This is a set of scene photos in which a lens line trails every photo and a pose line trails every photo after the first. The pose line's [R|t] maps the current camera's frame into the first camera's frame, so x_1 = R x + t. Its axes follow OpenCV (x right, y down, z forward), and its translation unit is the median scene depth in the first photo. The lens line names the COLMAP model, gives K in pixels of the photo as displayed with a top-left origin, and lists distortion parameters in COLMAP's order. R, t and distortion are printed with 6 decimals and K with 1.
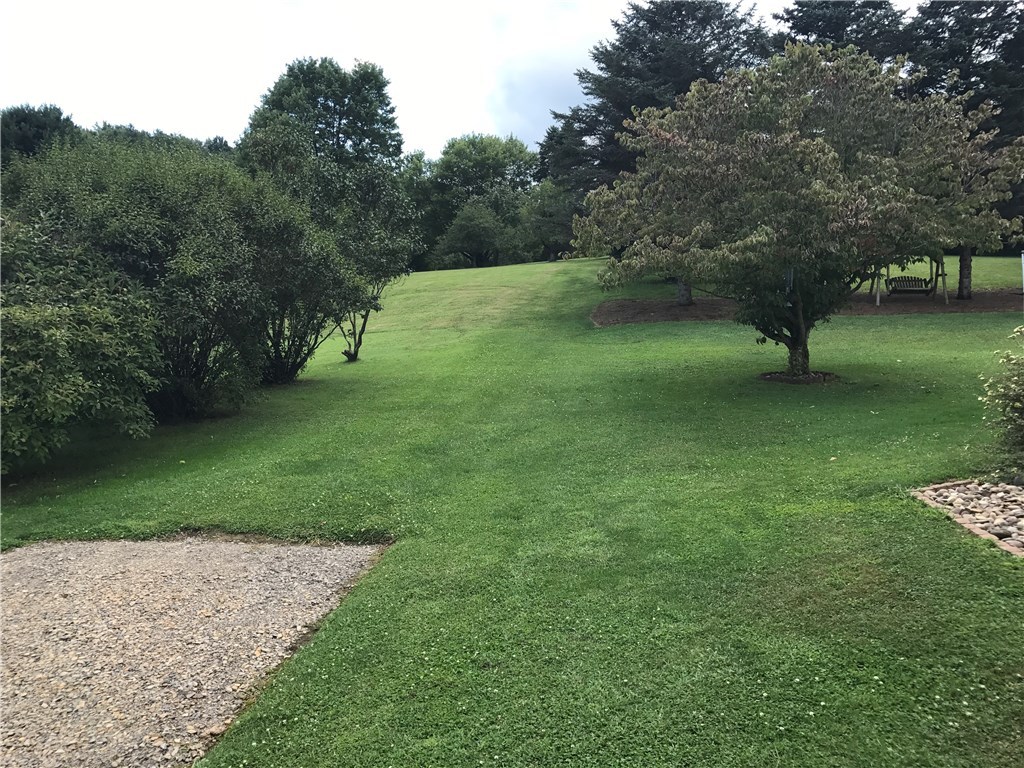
lens RADIAL K [[843.0, 0, 509.4], [0, 843.0, 386.6], [0, 0, 1]] dist [0.029878, -0.034999]
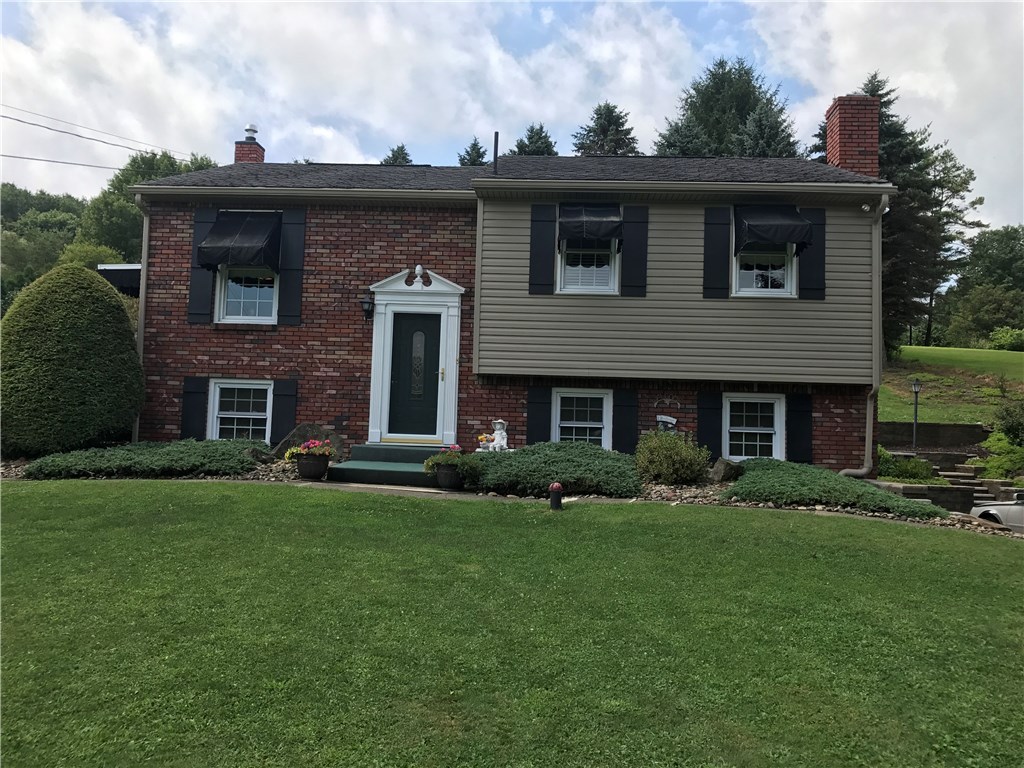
lens RADIAL K [[843.0, 0, 505.6], [0, 843.0, 368.4], [0, 0, 1]] dist [0.029878, -0.034999]
pose [[0.995775, 0.018847, 0.089870, 0.157578], [-0.011060, 0.996202, -0.086370, 0.013533], [-0.091156, 0.085011, 0.992201, -0.199777]]
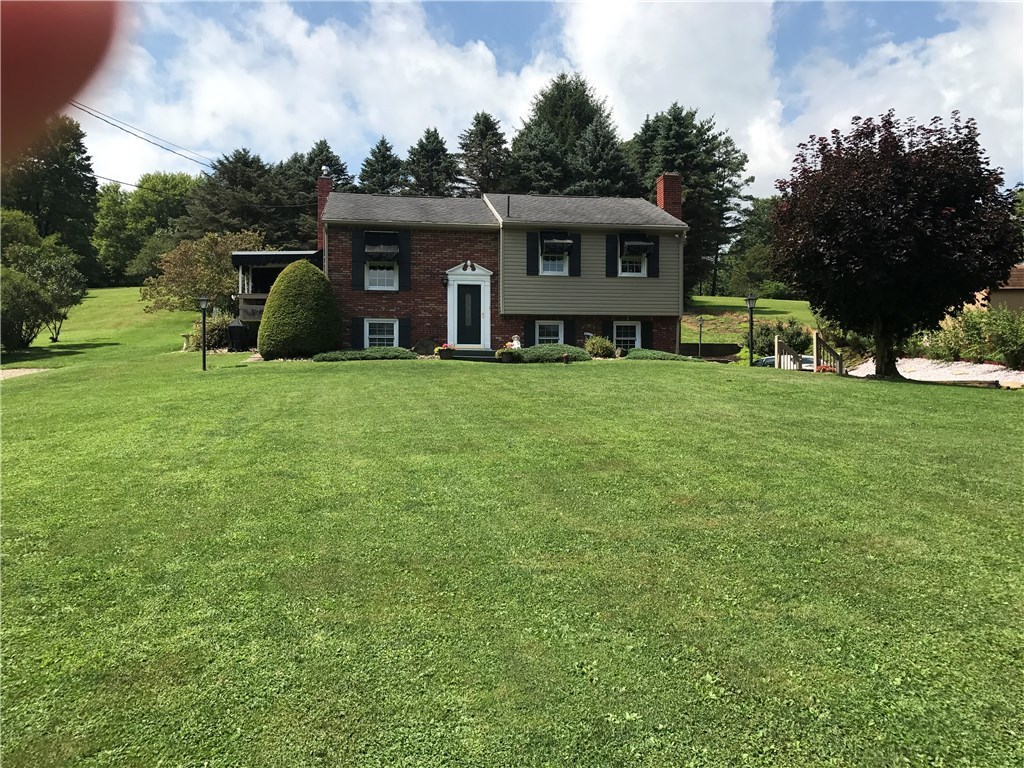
lens RADIAL K [[843.0, 0, 498.0], [0, 843.0, 373.3], [0, 0, 1]] dist [0.029878, -0.034999]
pose [[0.955670, -0.015105, 0.294054, 0.066165], [0.022933, 0.999468, -0.023190, 0.032045], [-0.293547, 0.028905, 0.955508, -0.358361]]
